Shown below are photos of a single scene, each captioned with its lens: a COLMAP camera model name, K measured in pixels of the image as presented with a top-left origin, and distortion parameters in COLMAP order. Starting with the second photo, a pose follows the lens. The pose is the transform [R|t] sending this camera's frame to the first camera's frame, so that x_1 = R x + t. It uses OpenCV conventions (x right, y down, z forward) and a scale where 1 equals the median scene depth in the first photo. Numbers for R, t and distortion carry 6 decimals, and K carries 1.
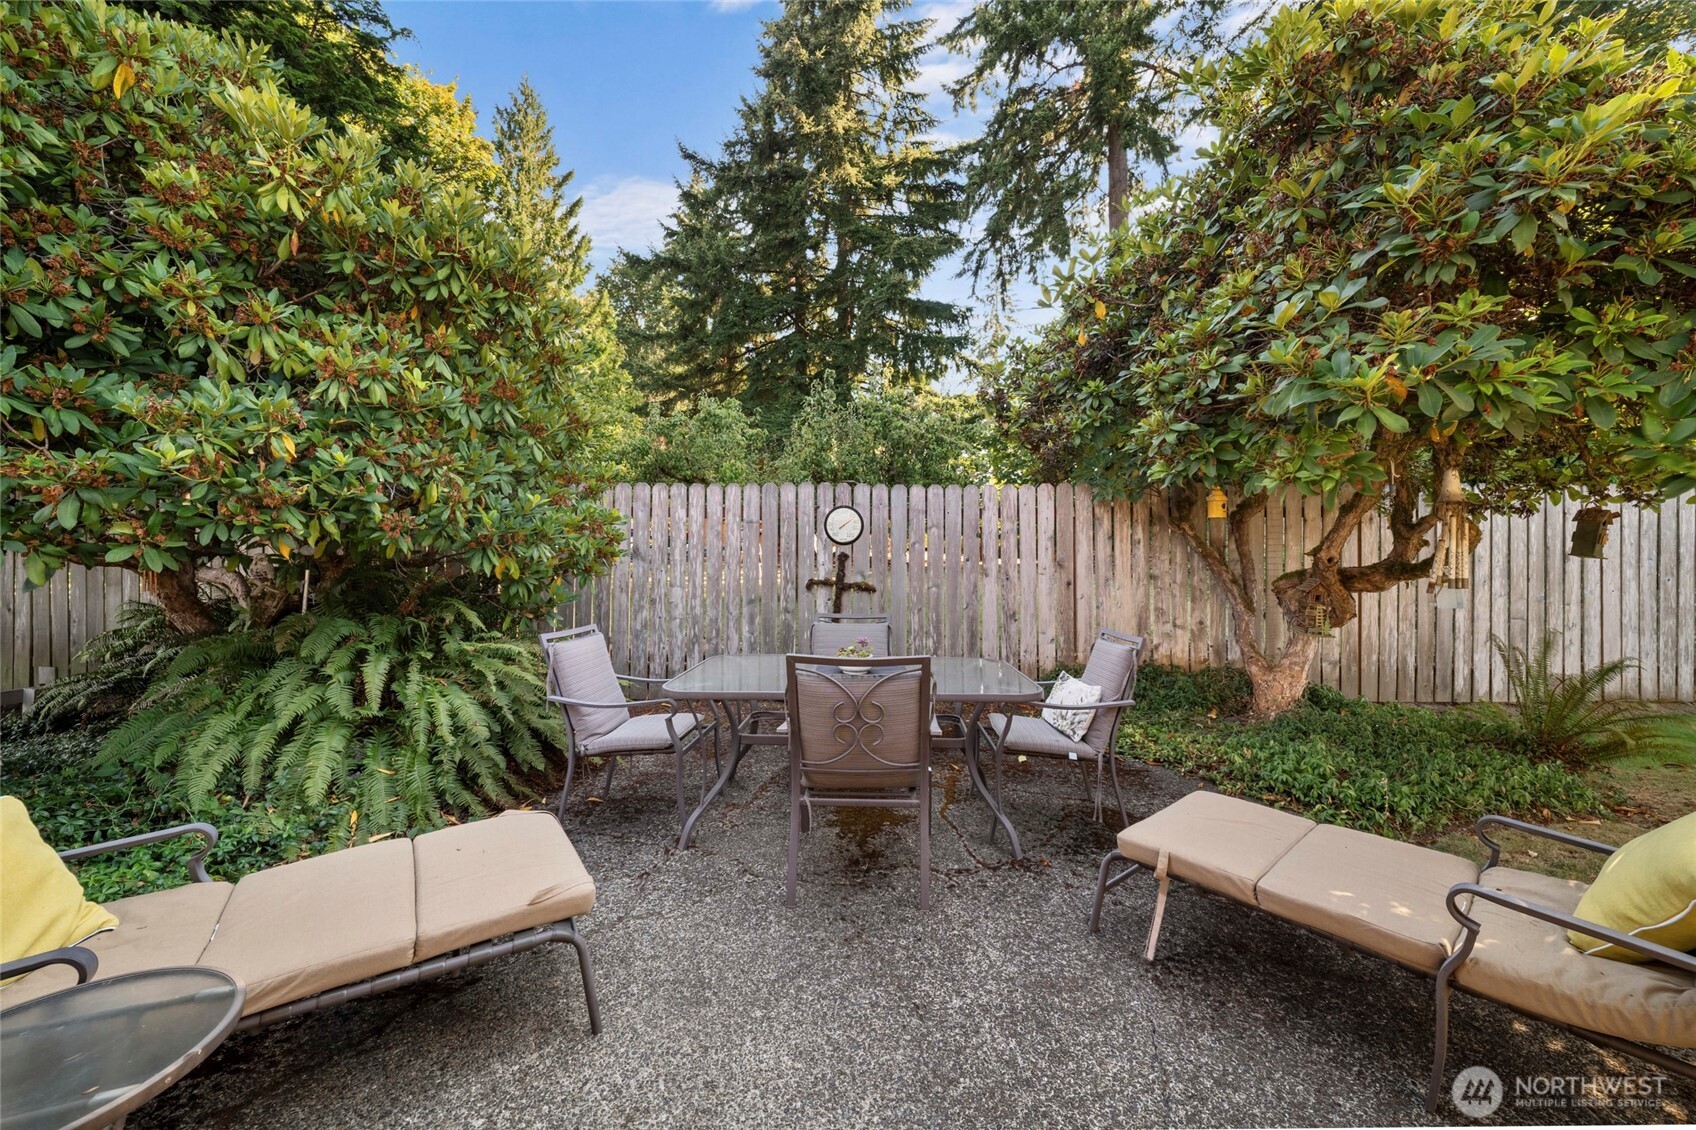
lens RADIAL K [[606.3, 0, 858.5], [0, 606.3, 547.9], [0, 0, 1]] dist [0.009424, -0.006631]
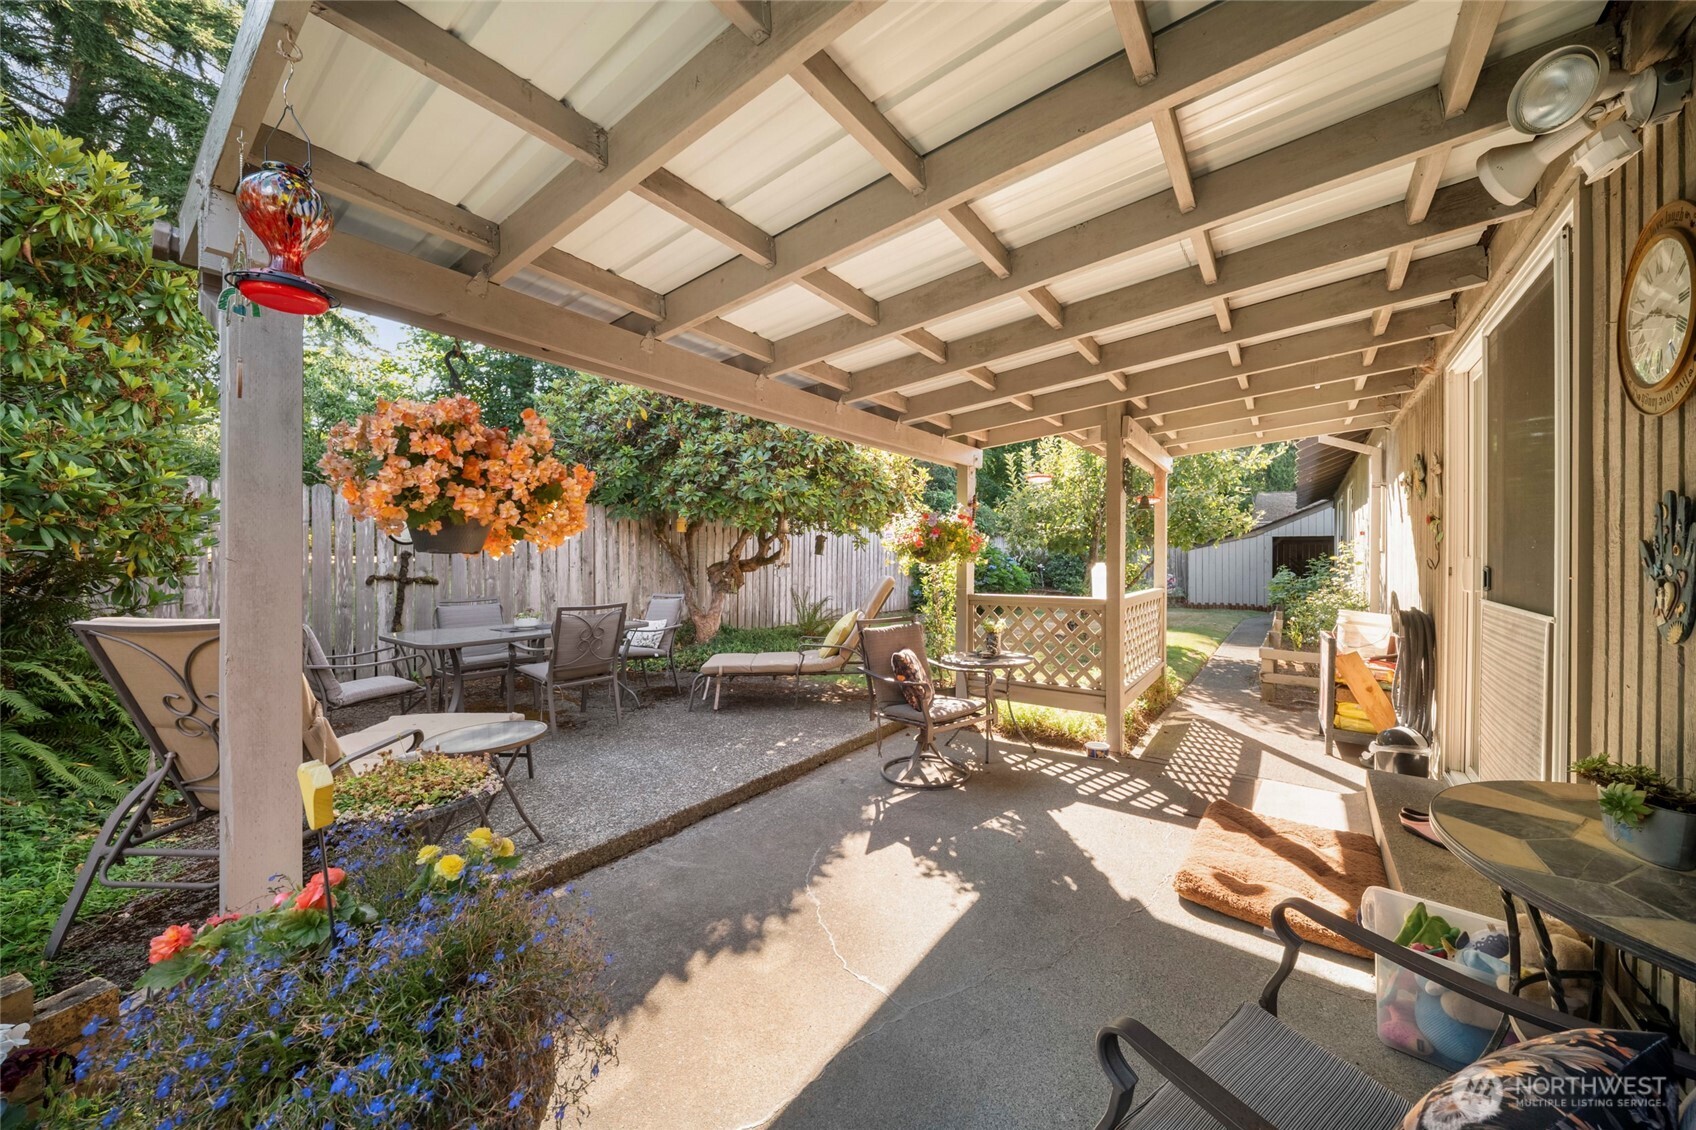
lens RADIAL K [[606.3, 0, 858.5], [0, 606.3, 547.9], [0, 0, 1]] dist [0.009424, -0.006631]
pose [[0.577052, 0.007522, 0.816673, -0.813333], [-0.011377, 0.999935, -0.001172, -0.013309], [-0.816628, -0.008615, 0.577100, -0.627959]]
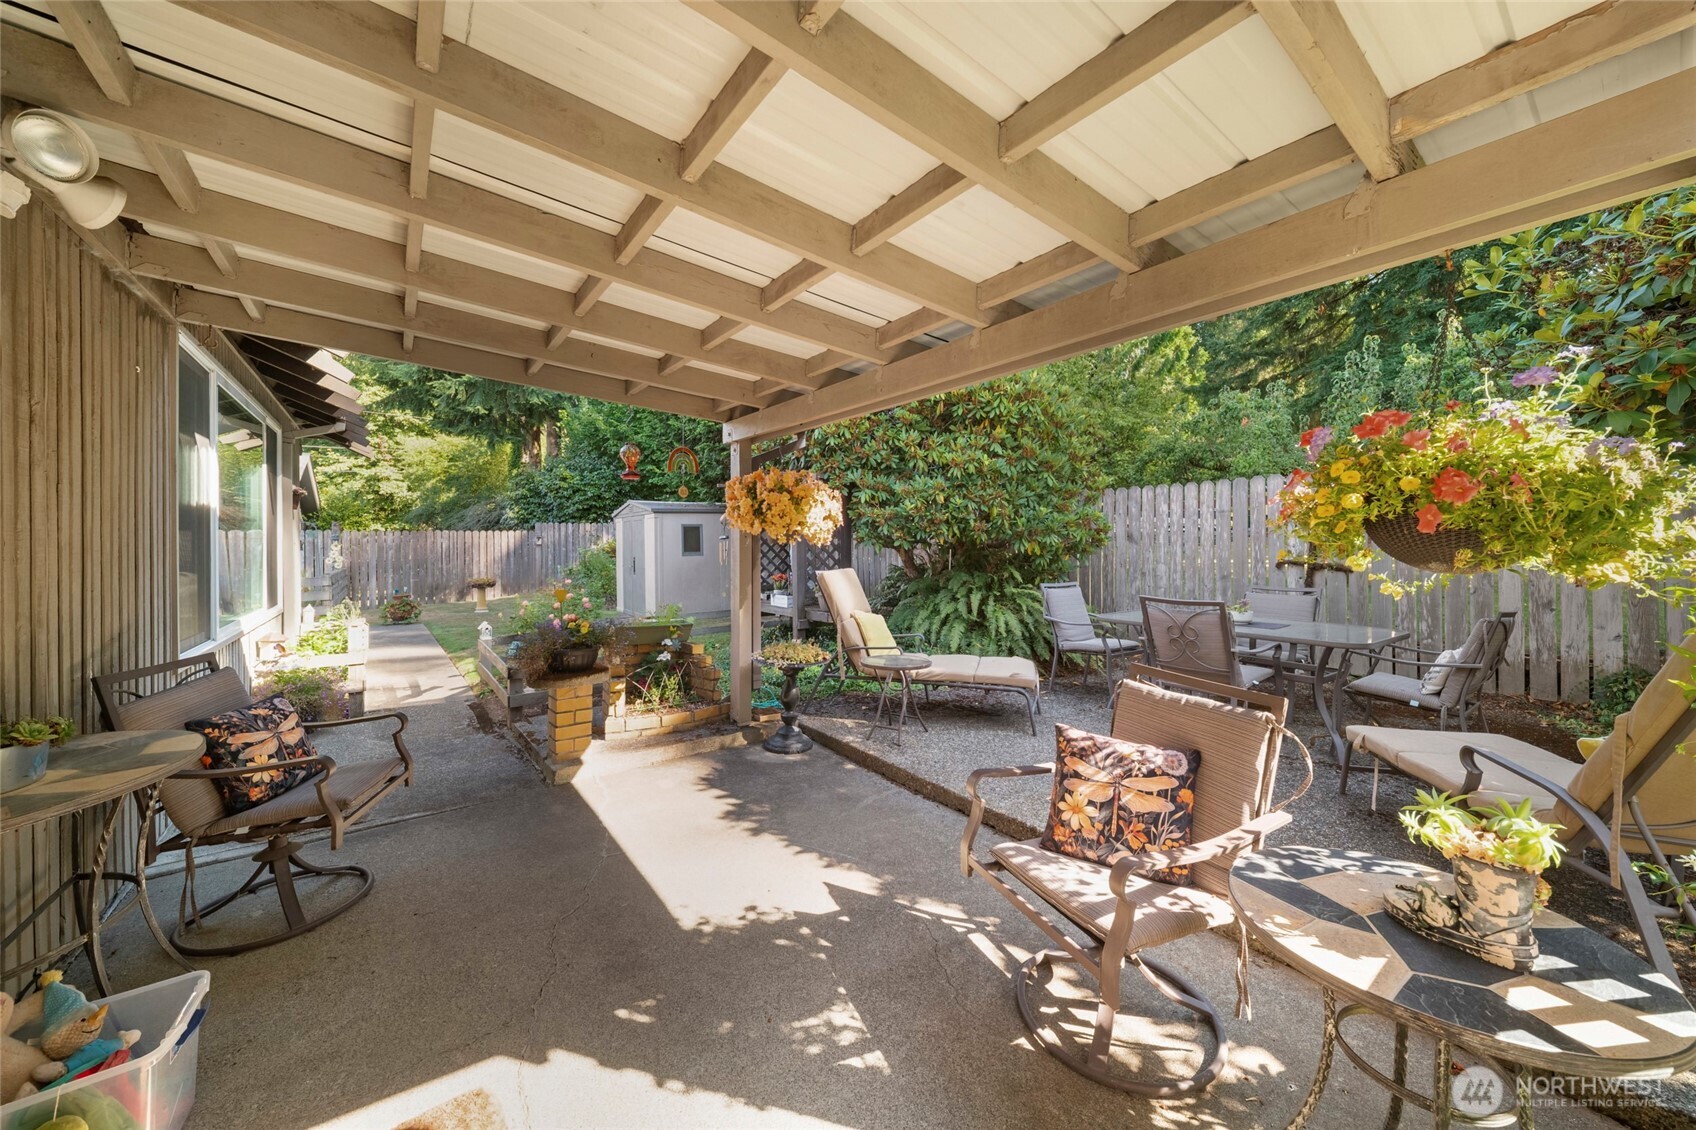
lens RADIAL K [[600.4, 0, 851.7], [0, 600.4, 551.1], [0, 0, 1]] dist [-0.000980, -0.000063]
pose [[0.608522, 0.005503, -0.793518, 0.561470], [0.022005, 0.999474, 0.023806, -0.015676], [0.793232, -0.031948, 0.608081, -0.562272]]
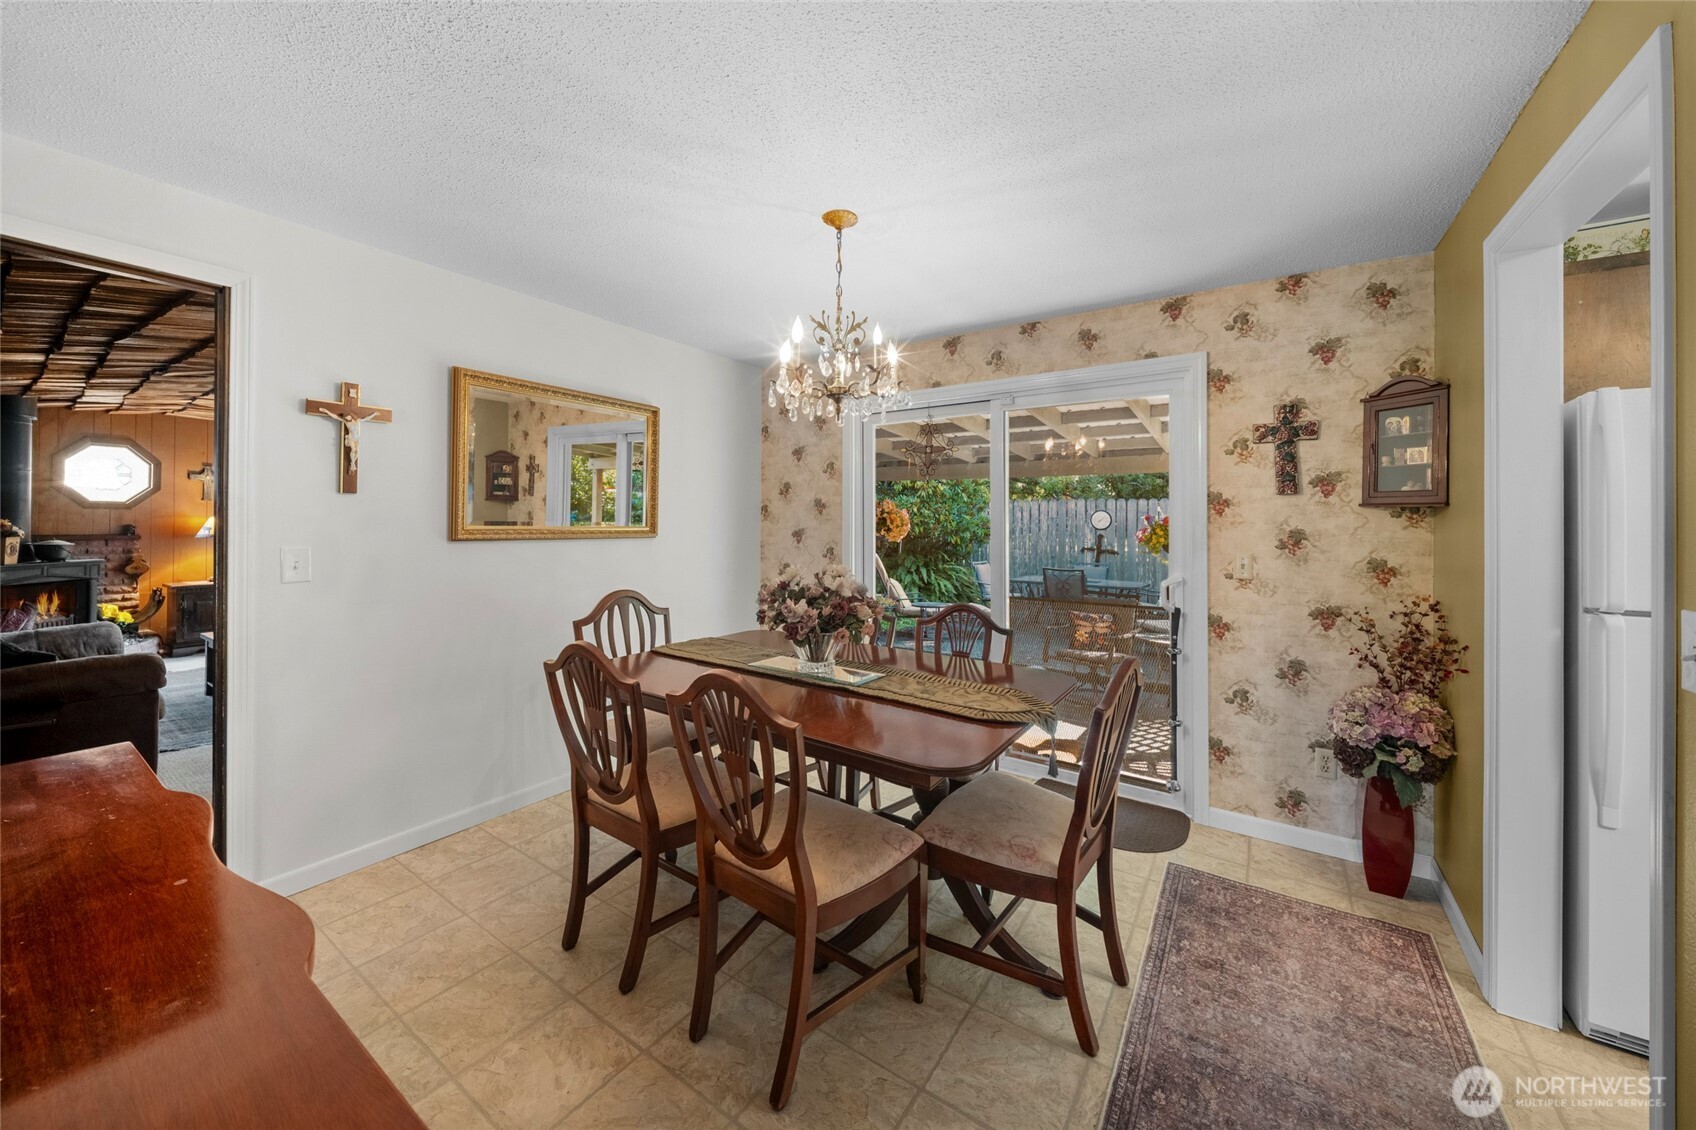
lens RADIAL K [[614.7, 0, 851.0], [0, 614.7, 521.5], [0, 0, 1]] dist [0.008334, -0.008083]
pose [[0.840979, -0.001457, -0.541065, 0.651412], [0.006659, 0.999949, 0.007658, -0.093548], [0.541026, -0.010043, 0.840946, -1.944307]]
